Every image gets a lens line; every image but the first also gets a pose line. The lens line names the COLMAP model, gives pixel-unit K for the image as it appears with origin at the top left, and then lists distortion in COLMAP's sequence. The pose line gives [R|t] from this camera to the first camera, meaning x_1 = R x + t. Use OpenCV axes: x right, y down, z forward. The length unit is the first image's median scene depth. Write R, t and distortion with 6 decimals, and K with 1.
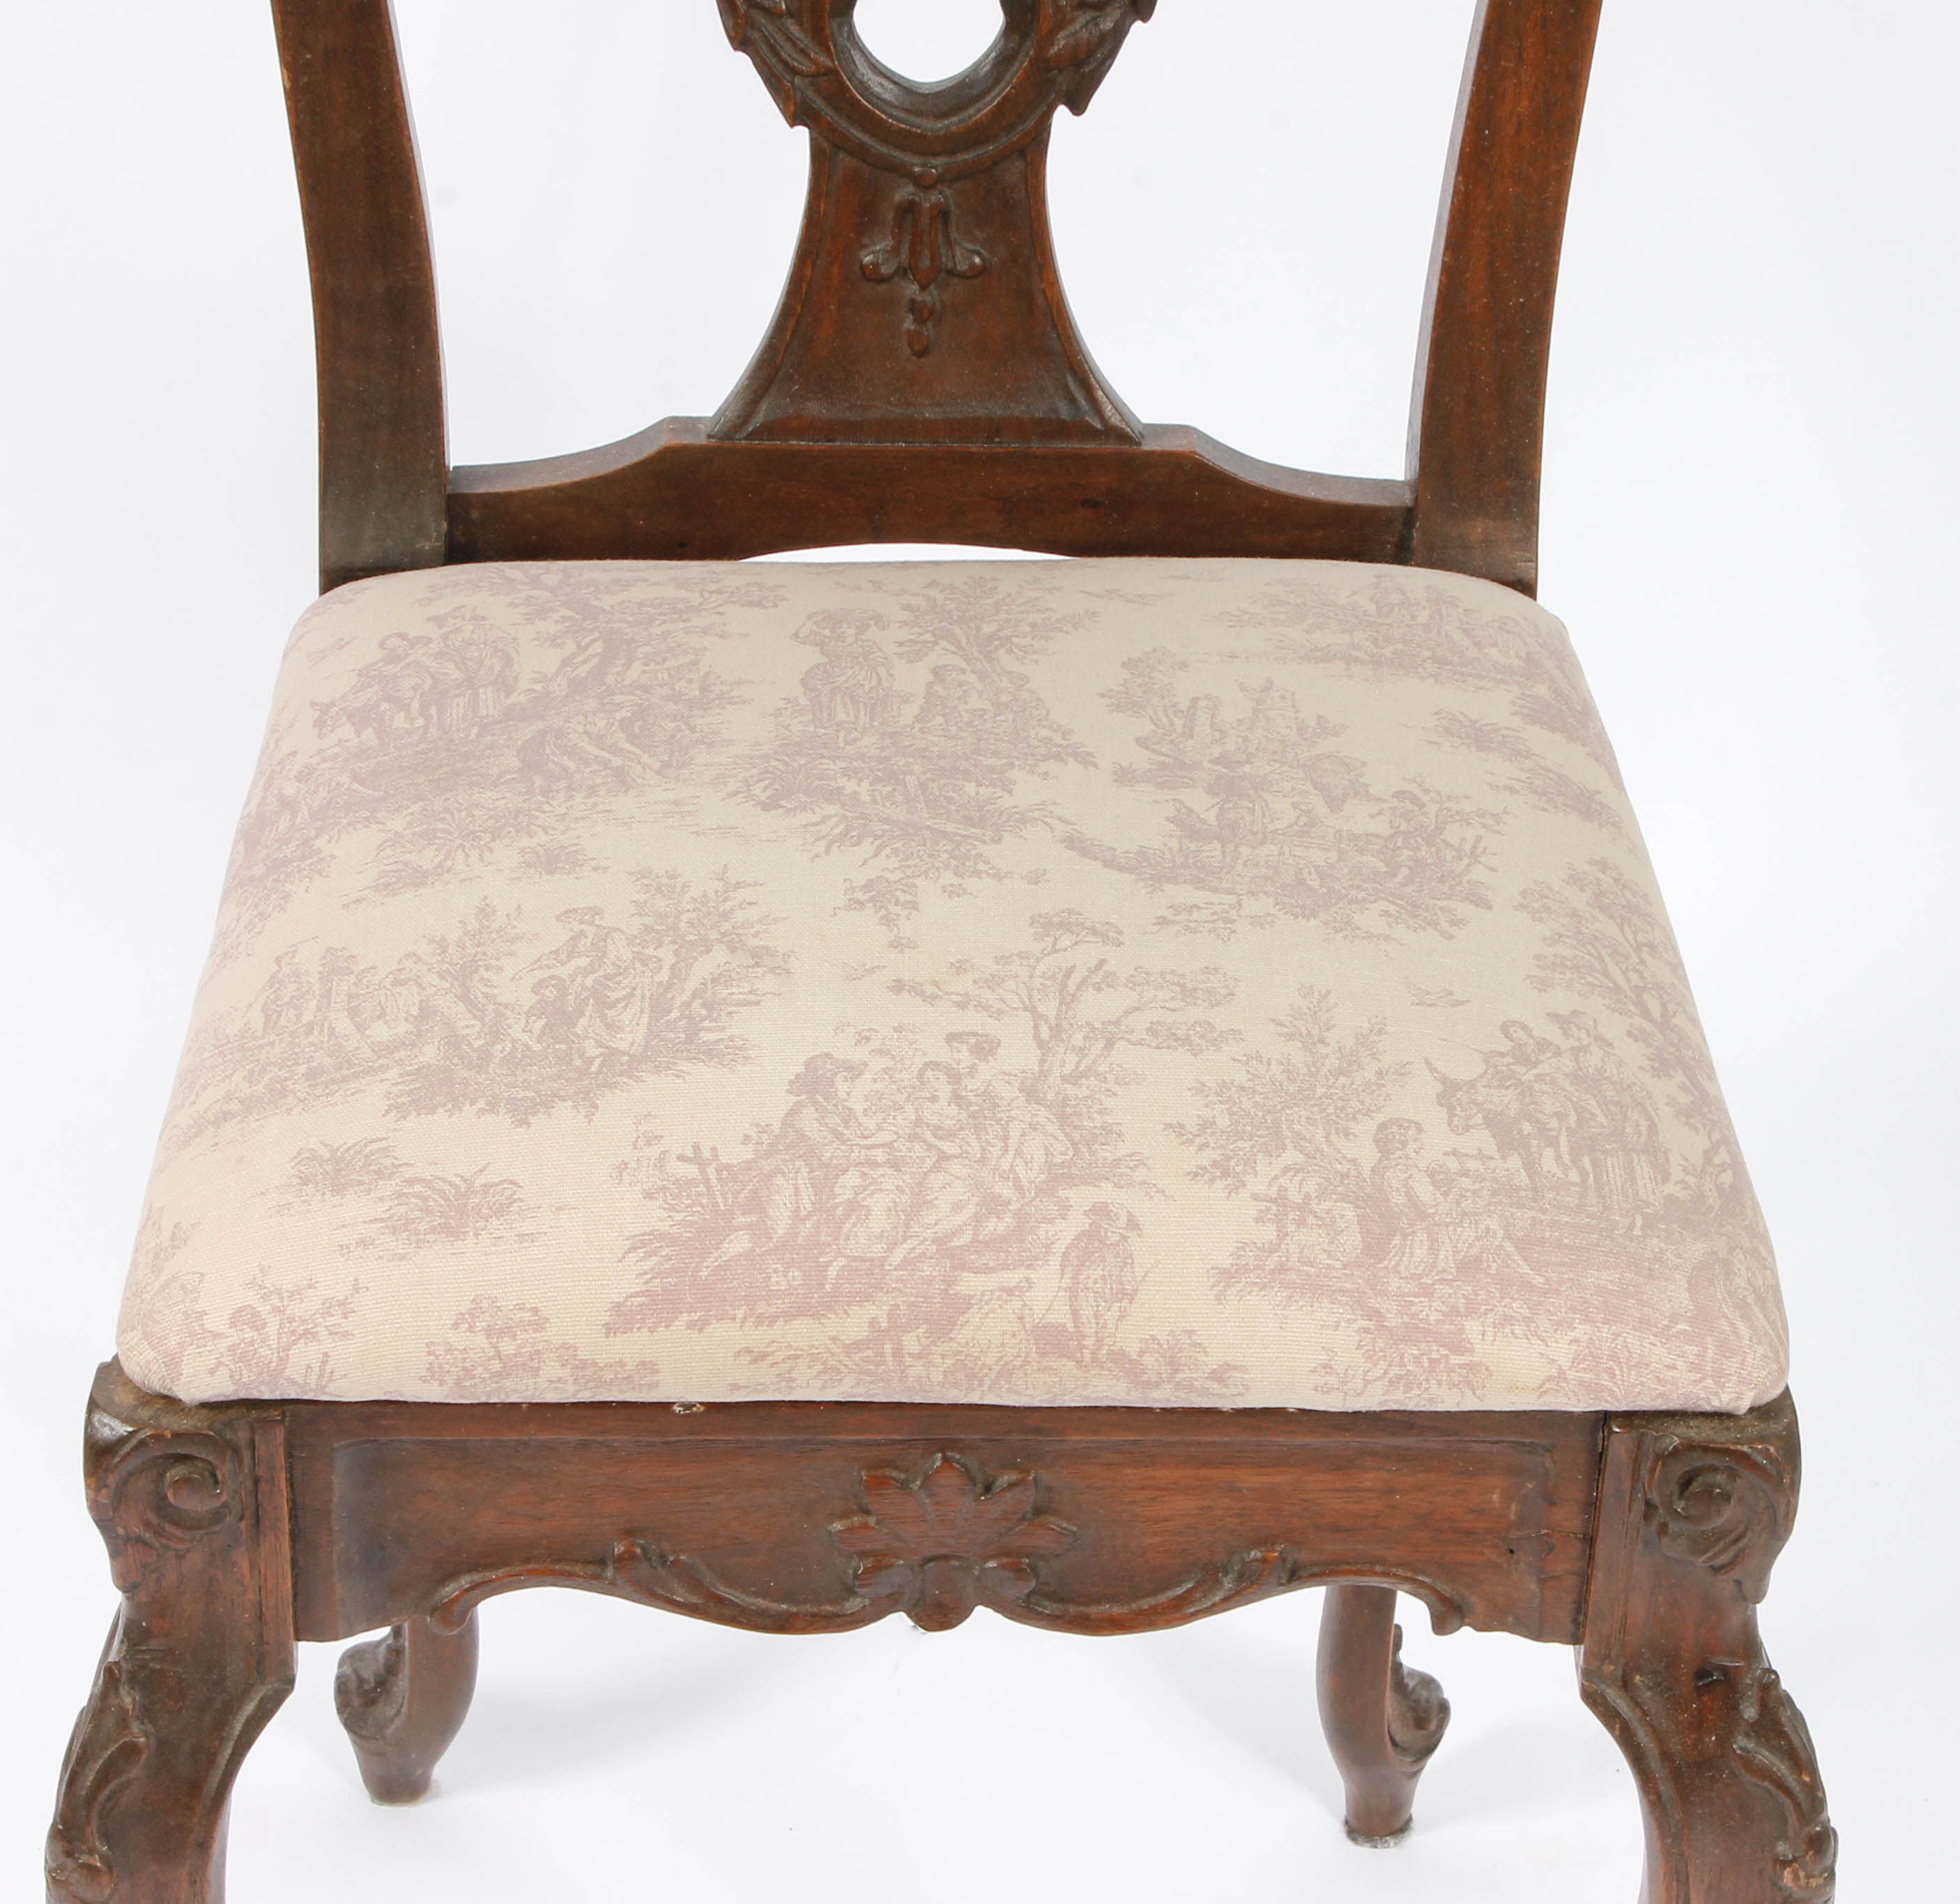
lens RADIAL K [[6413.1, 0, 925.2], [0, 6413.1, 1008.7], [0, 0, 1]] dist [0.076804, 0.000000]
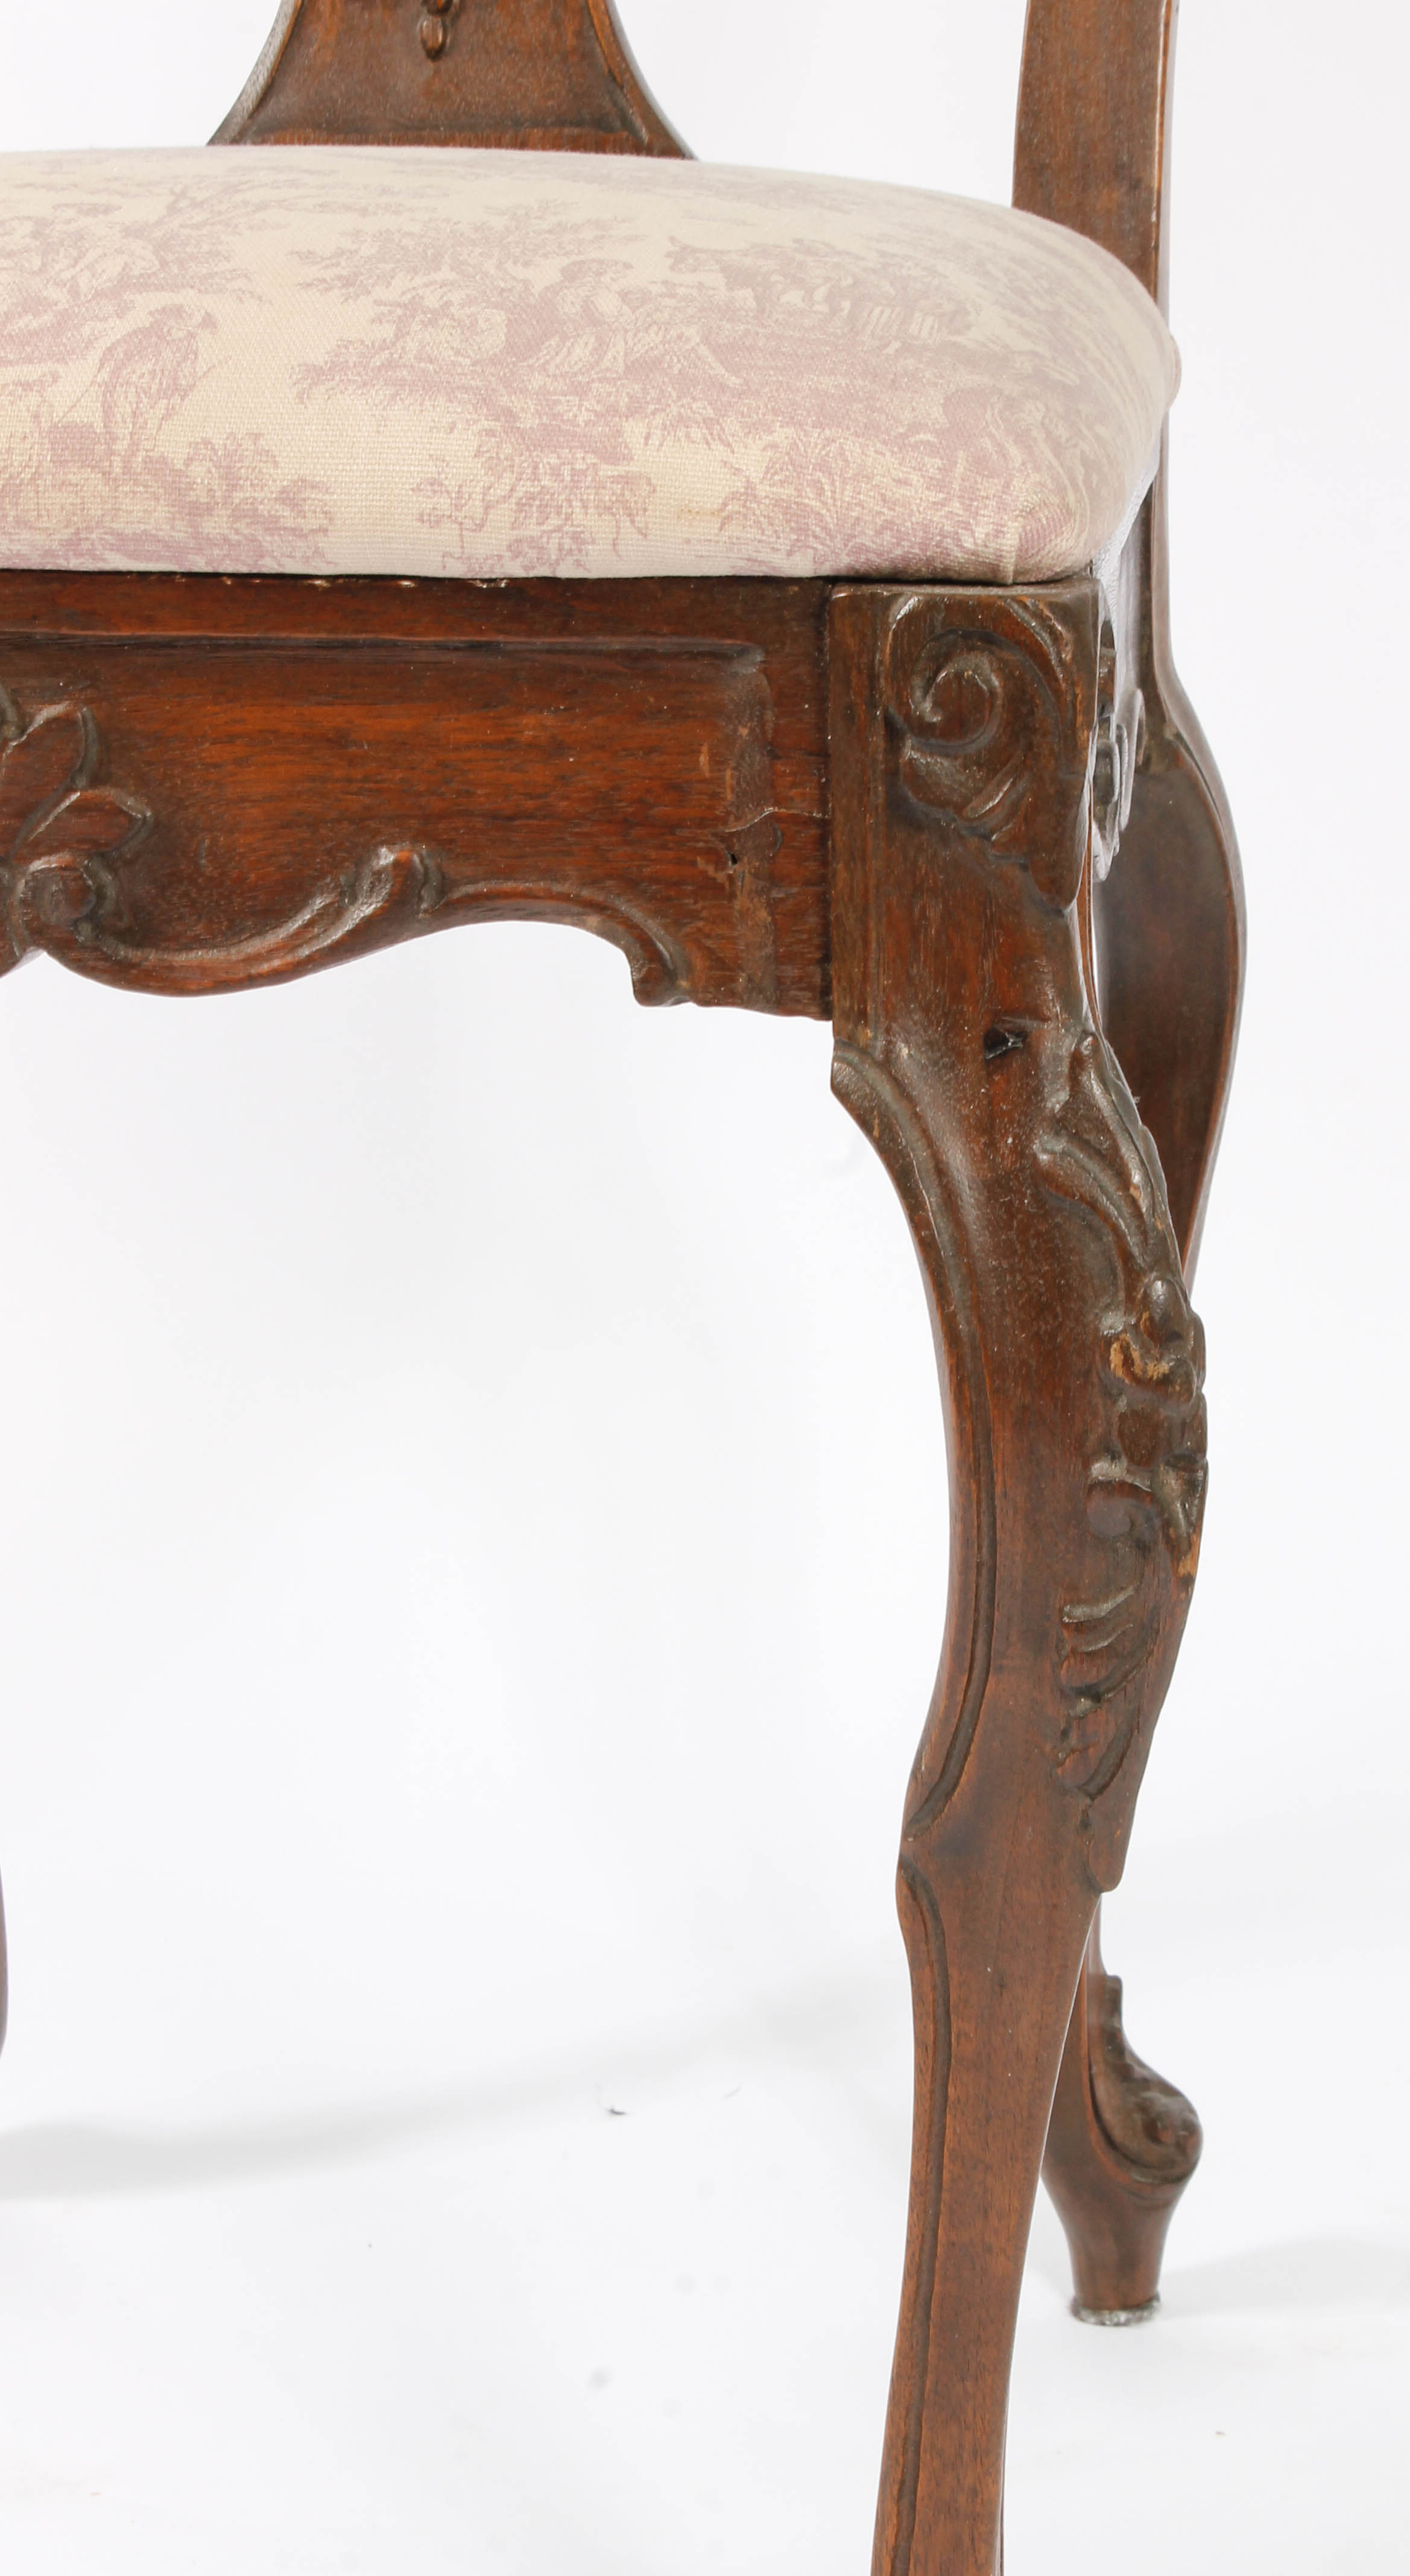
lens RADIAL K [[5486.0, 0, 804.7], [0, 5486.0, 1280.2], [0, 0, 1]] dist [0.030885, 0.000000]
pose [[0.978114, 0.018759, -0.207220, 0.231477], [-0.097582, 0.920964, -0.377230, 0.365197], [0.183766, 0.389195, 0.902639, 0.478017]]
